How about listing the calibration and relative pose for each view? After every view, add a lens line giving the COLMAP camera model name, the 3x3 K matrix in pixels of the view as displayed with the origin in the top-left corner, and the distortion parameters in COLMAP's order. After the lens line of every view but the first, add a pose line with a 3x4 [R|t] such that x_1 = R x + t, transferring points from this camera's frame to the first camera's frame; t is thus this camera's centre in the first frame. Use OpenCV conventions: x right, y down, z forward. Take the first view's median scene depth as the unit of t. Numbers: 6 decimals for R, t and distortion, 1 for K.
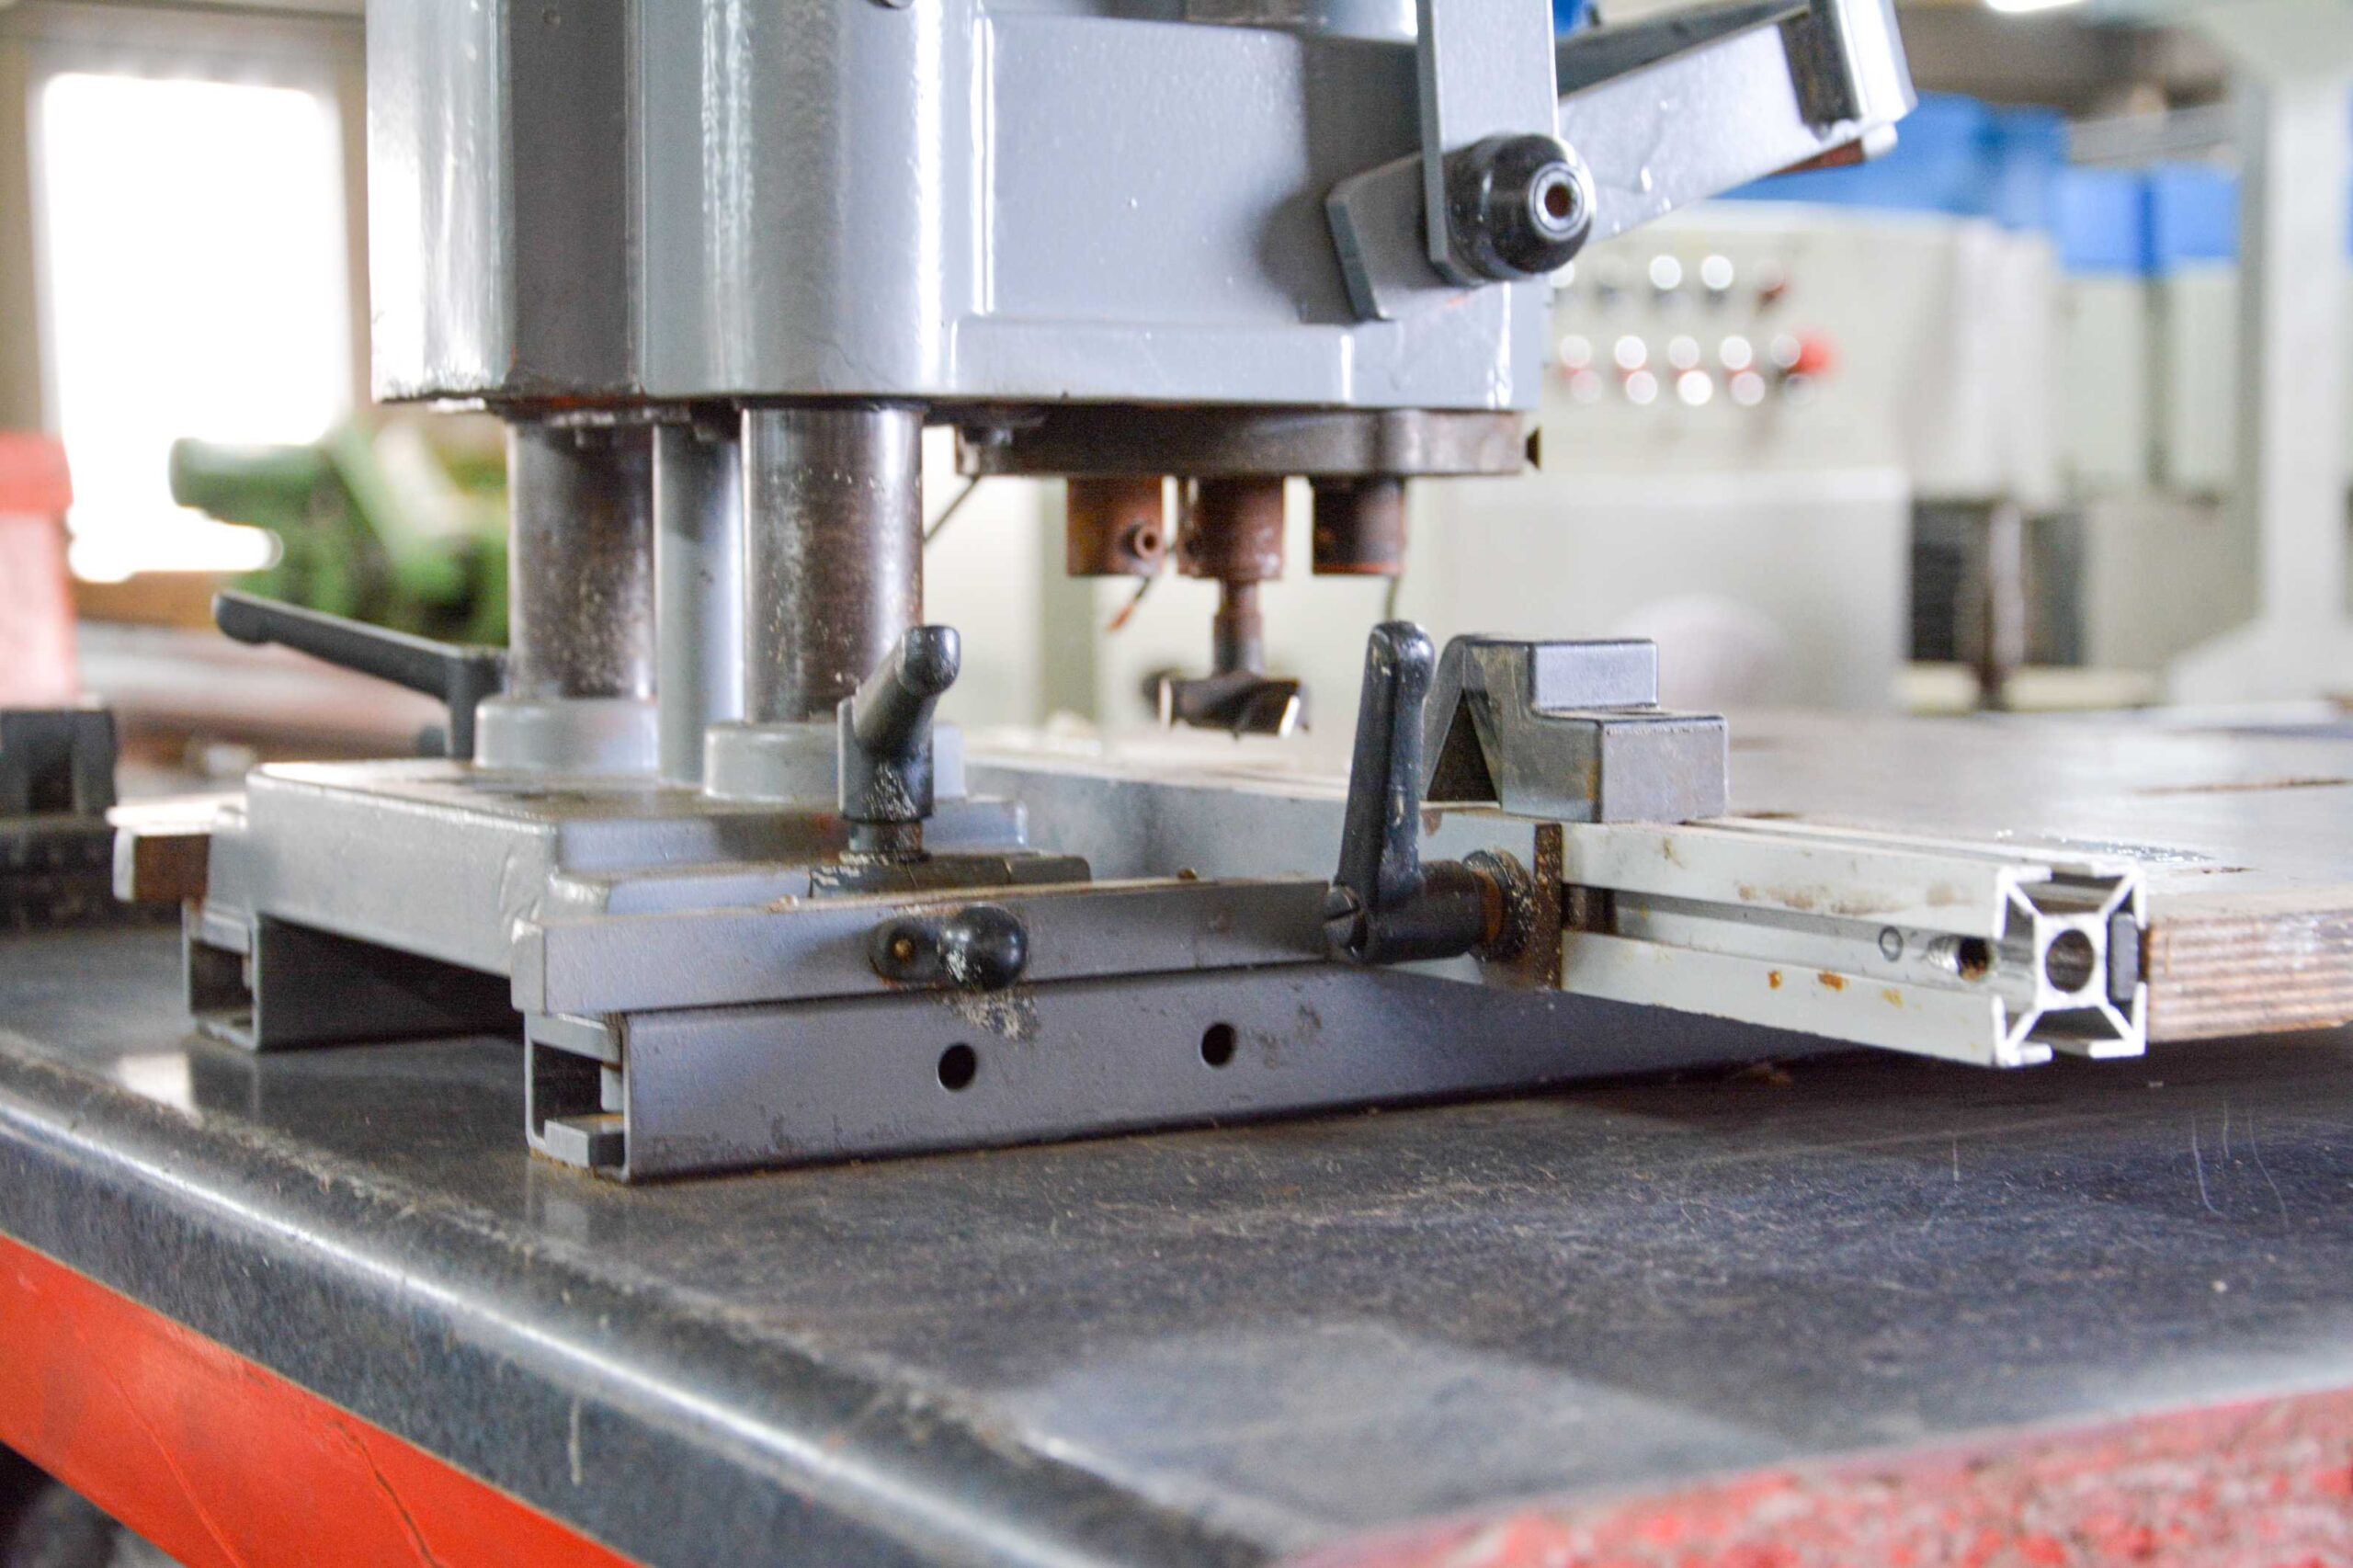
lens RADIAL K [[4025.9, 0, 1034.7], [0, 4025.9, 783.1], [0, 0, 1]] dist [0.023140, 0.209292]
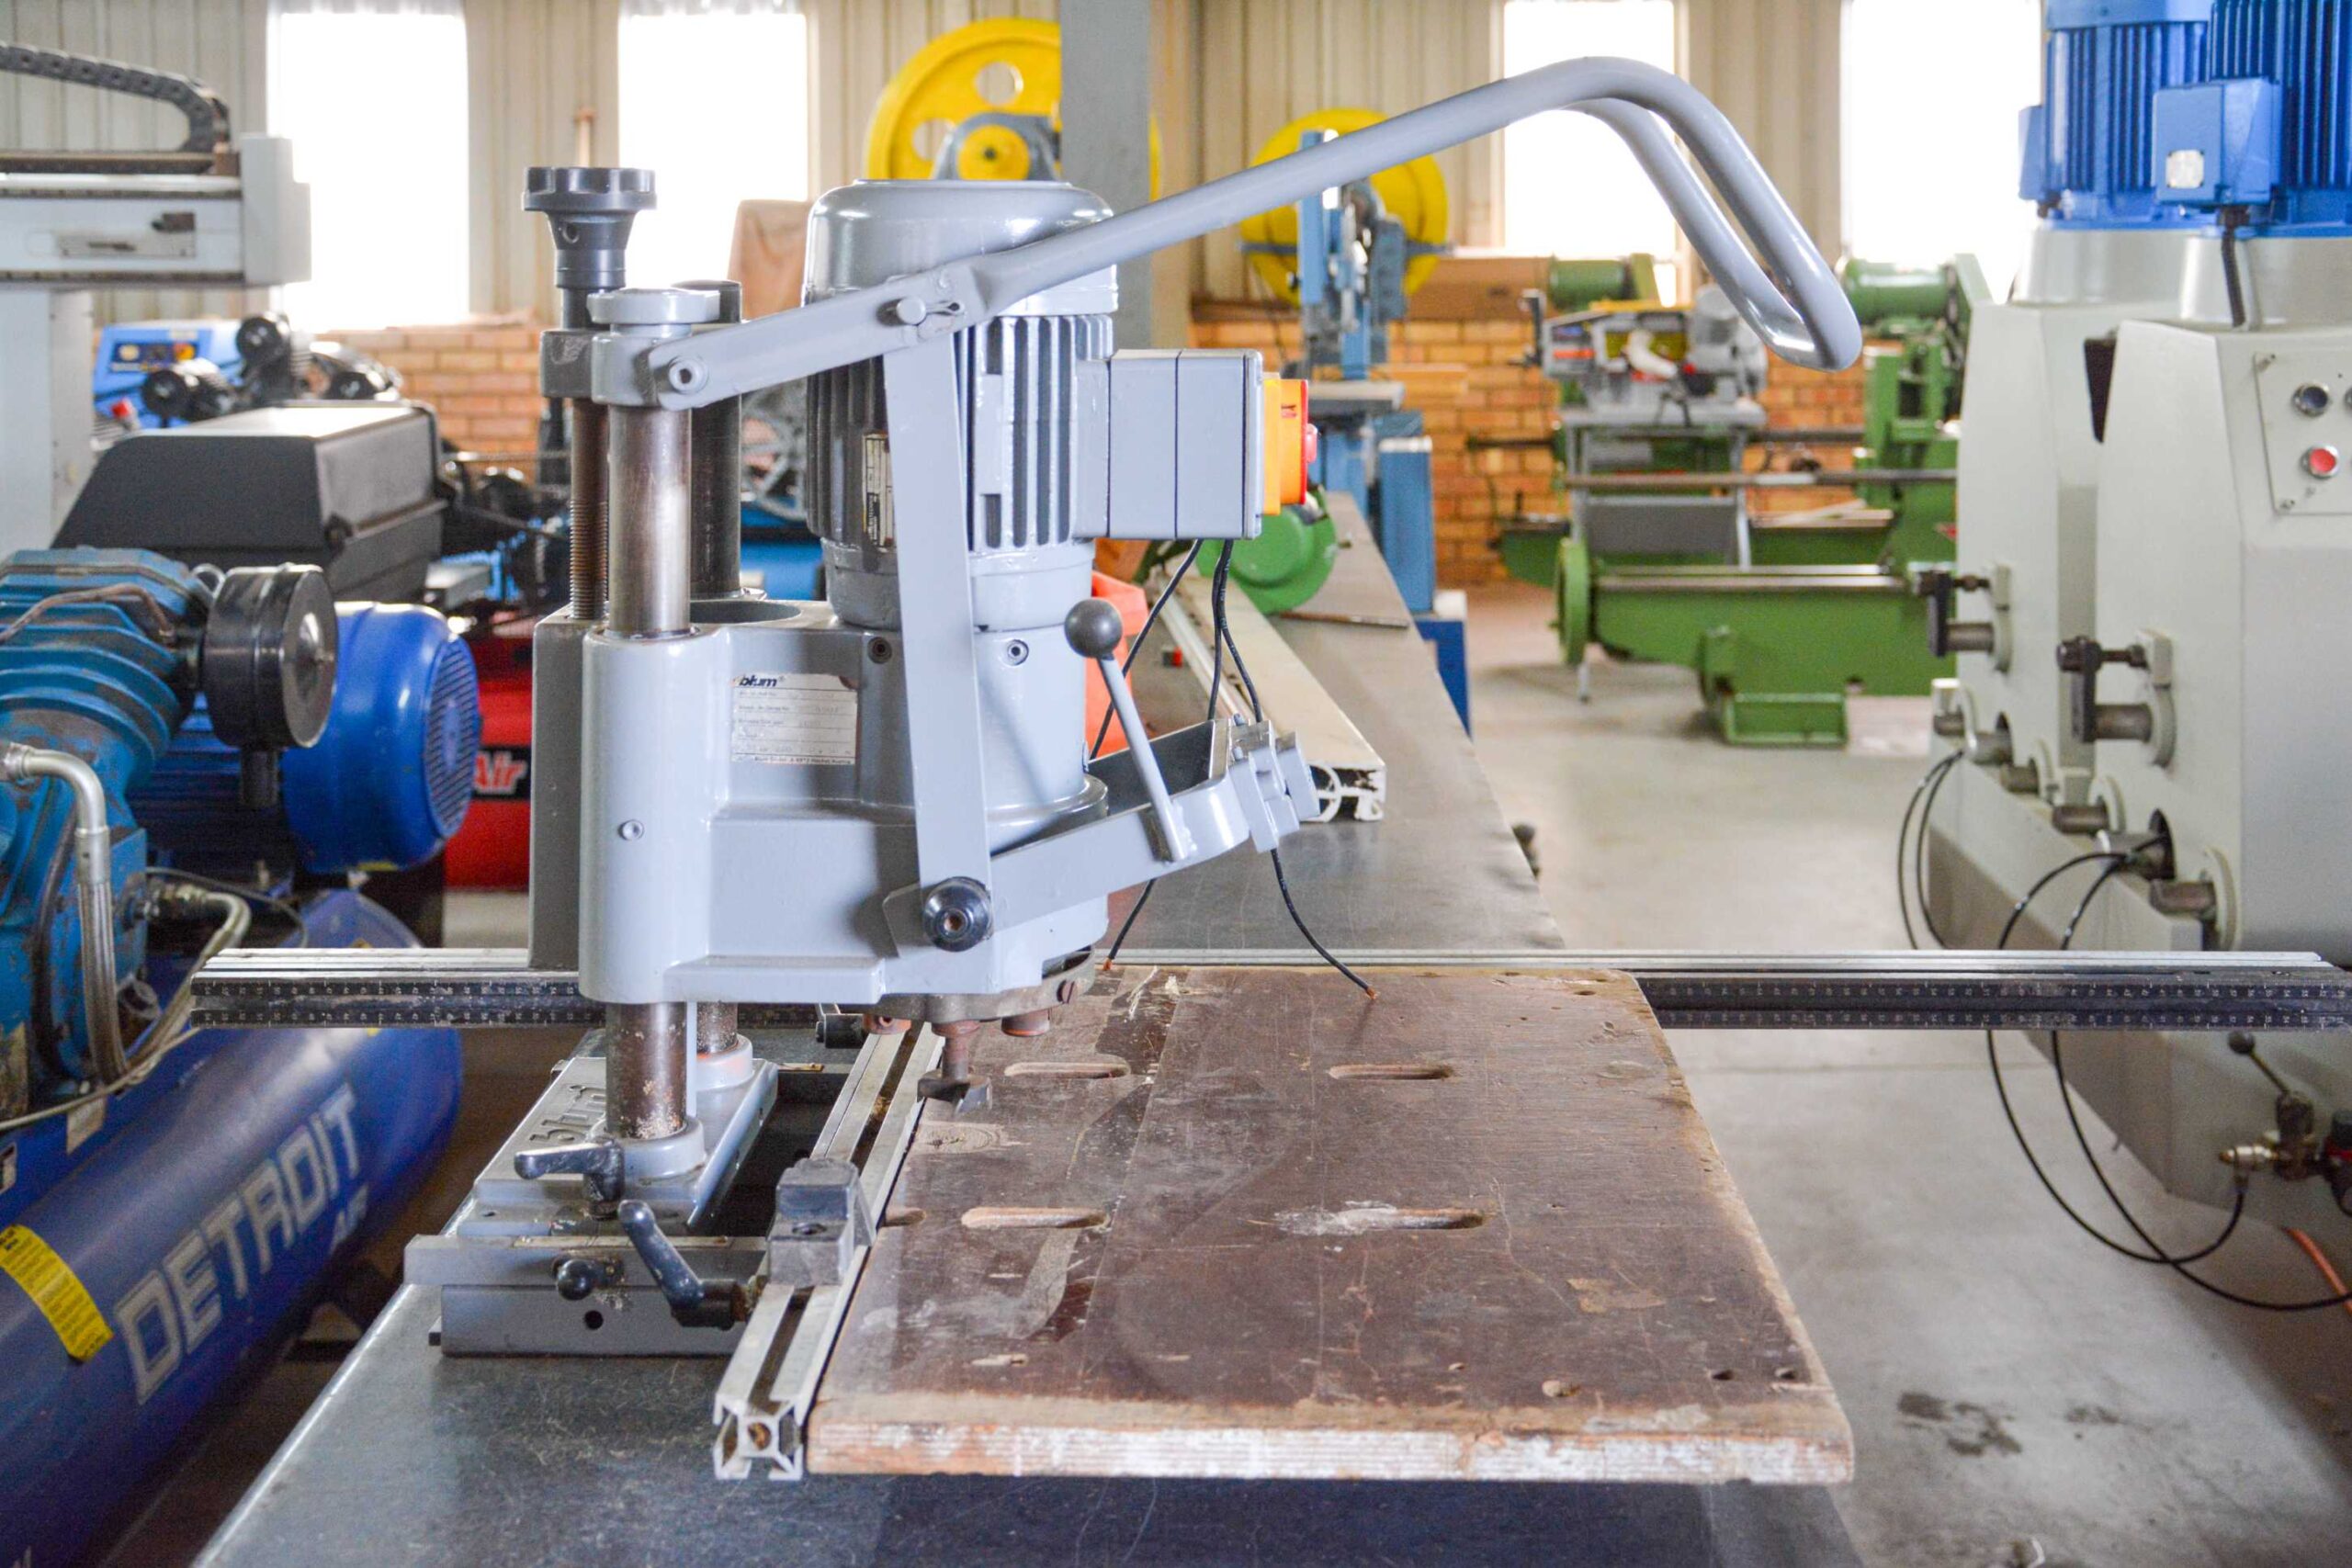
lens RADIAL K [[2830.7, 0, 1180.6], [0, 2830.7, 646.5], [0, 0, 1]] dist [0.068753, 0.044676]
pose [[0.849417, 0.080328, -0.521572, 1.091583], [-0.024819, 0.993334, 0.112565, -0.506426], [0.527138, -0.082670, 0.845749, -0.172002]]
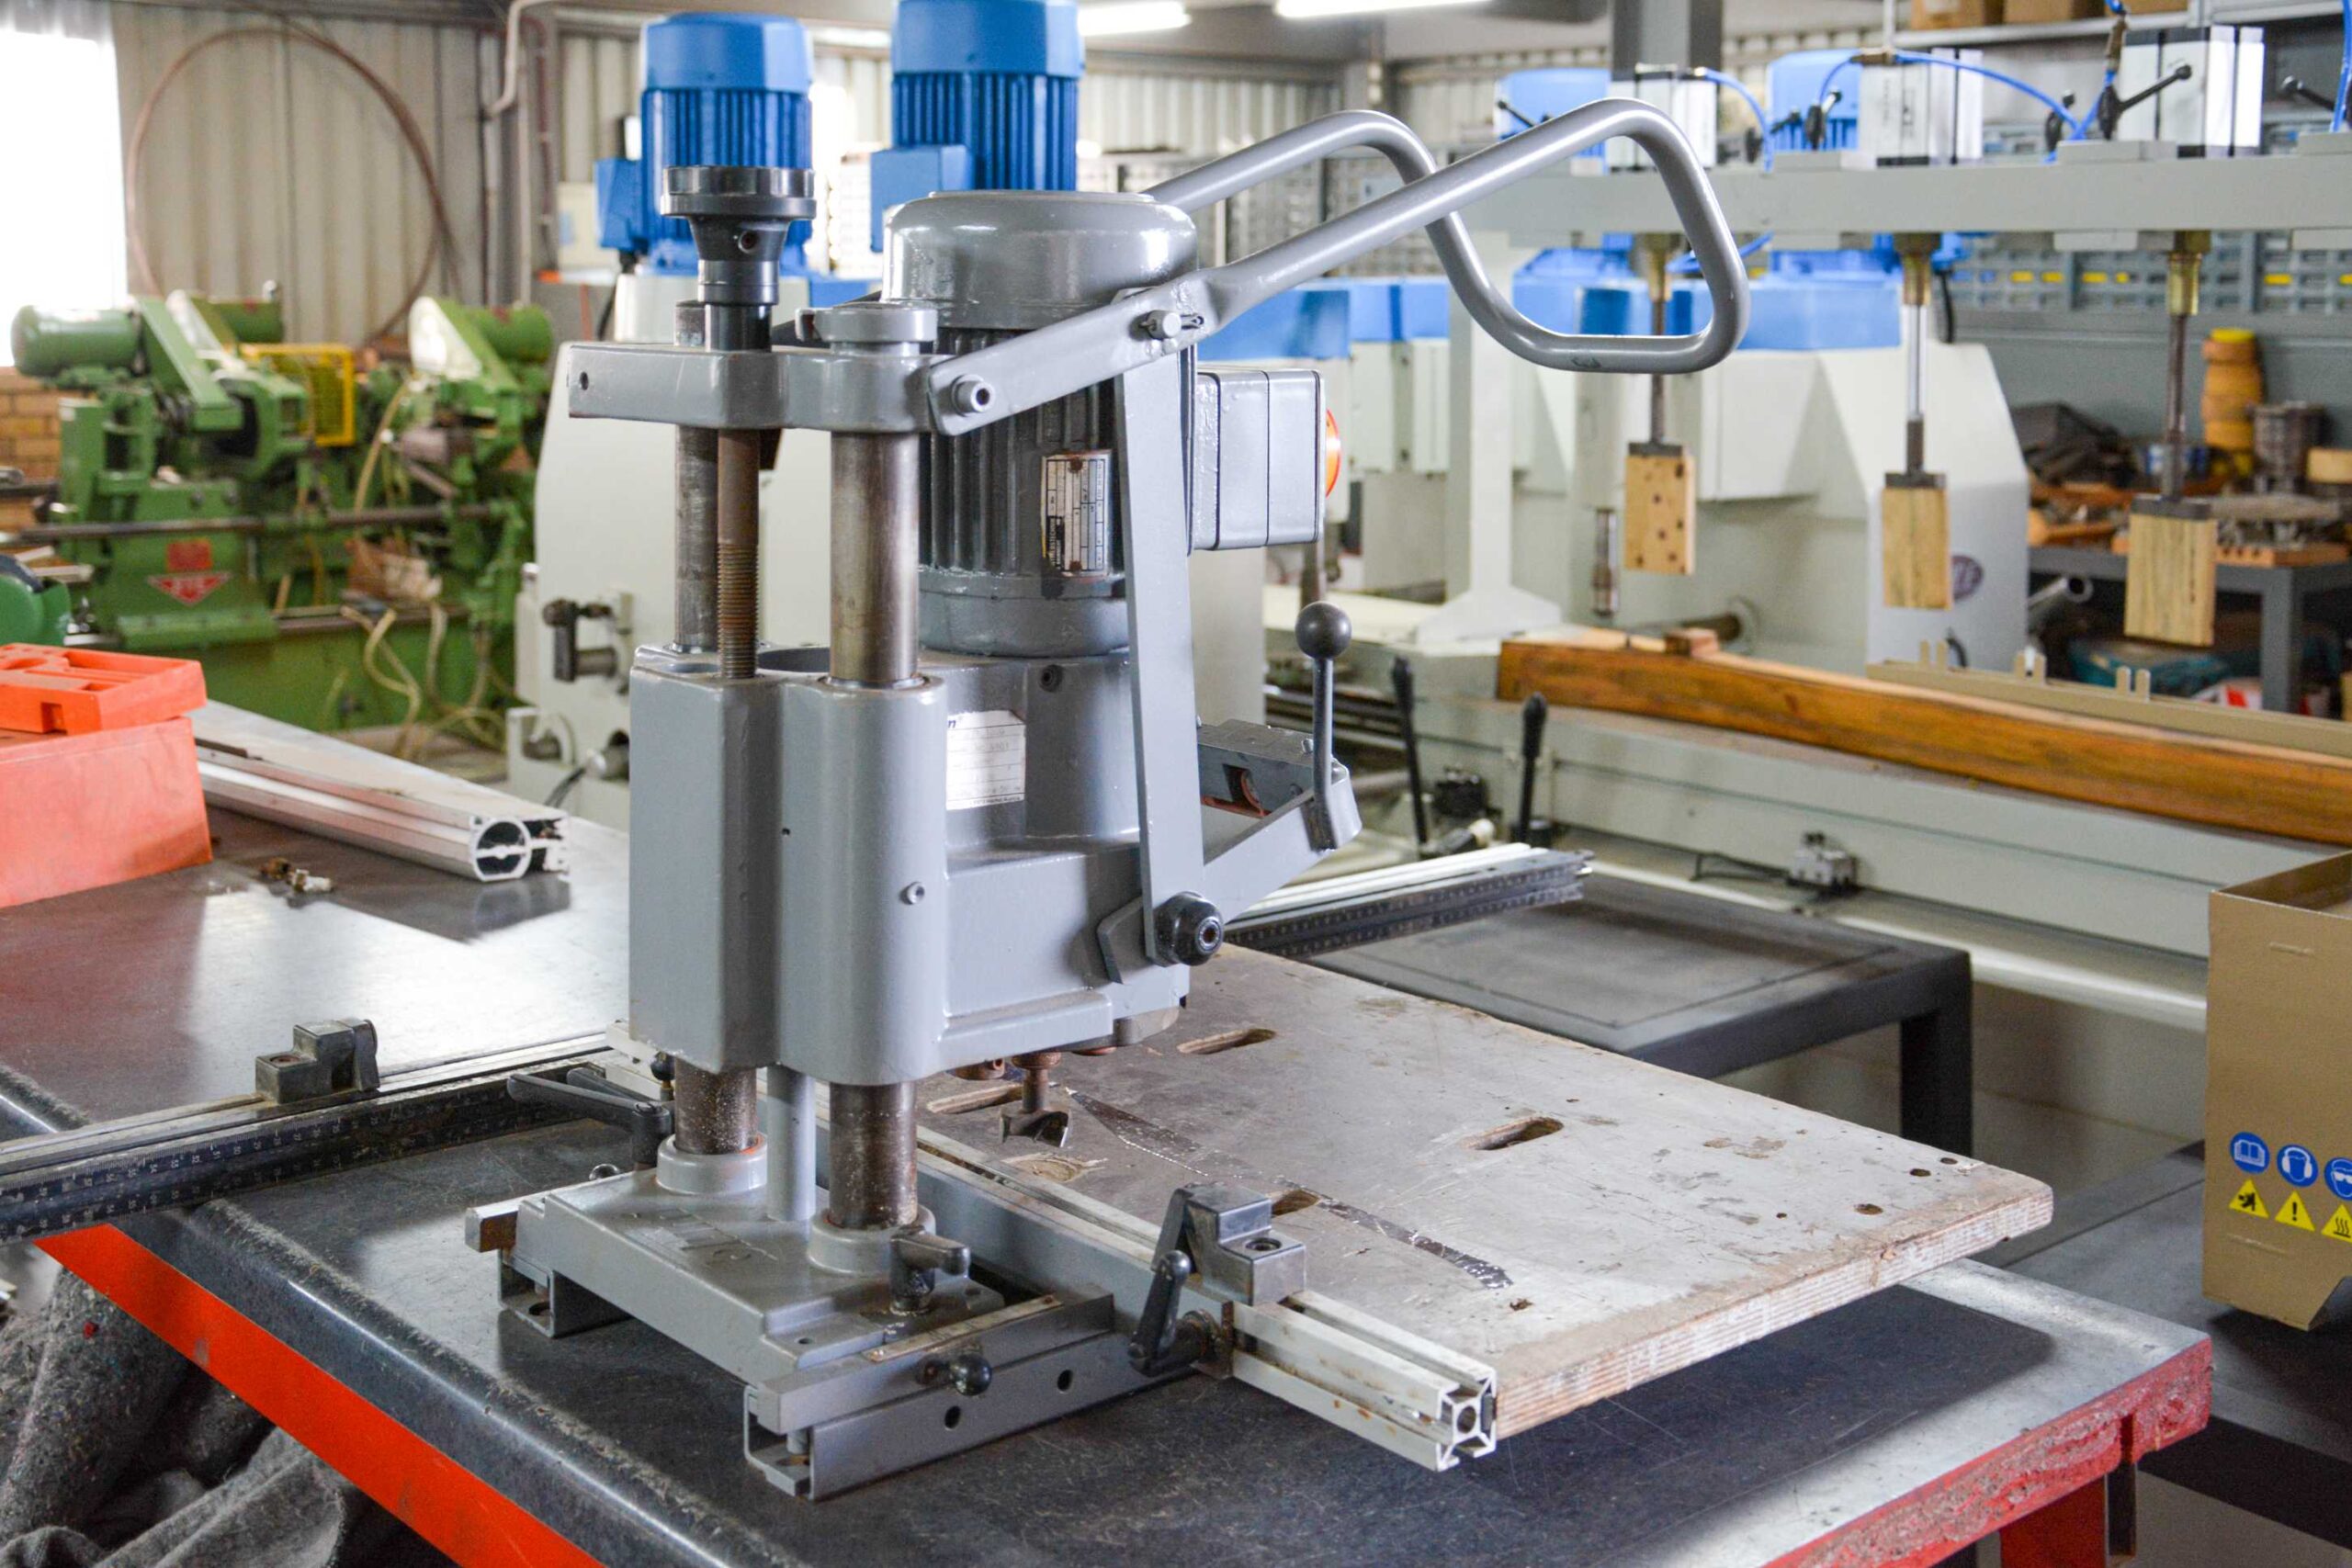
lens RADIAL K [[2739.1, 0, 1176.0], [0, 2739.1, 784.0], [0, 0, 1]] dist [0.034384, -0.005005]
pose [[0.979322, -0.024270, 0.200848, -0.190132], [-0.002994, 0.990931, 0.134339, -0.462890], [-0.202286, -0.132163, 0.970368, -0.401193]]
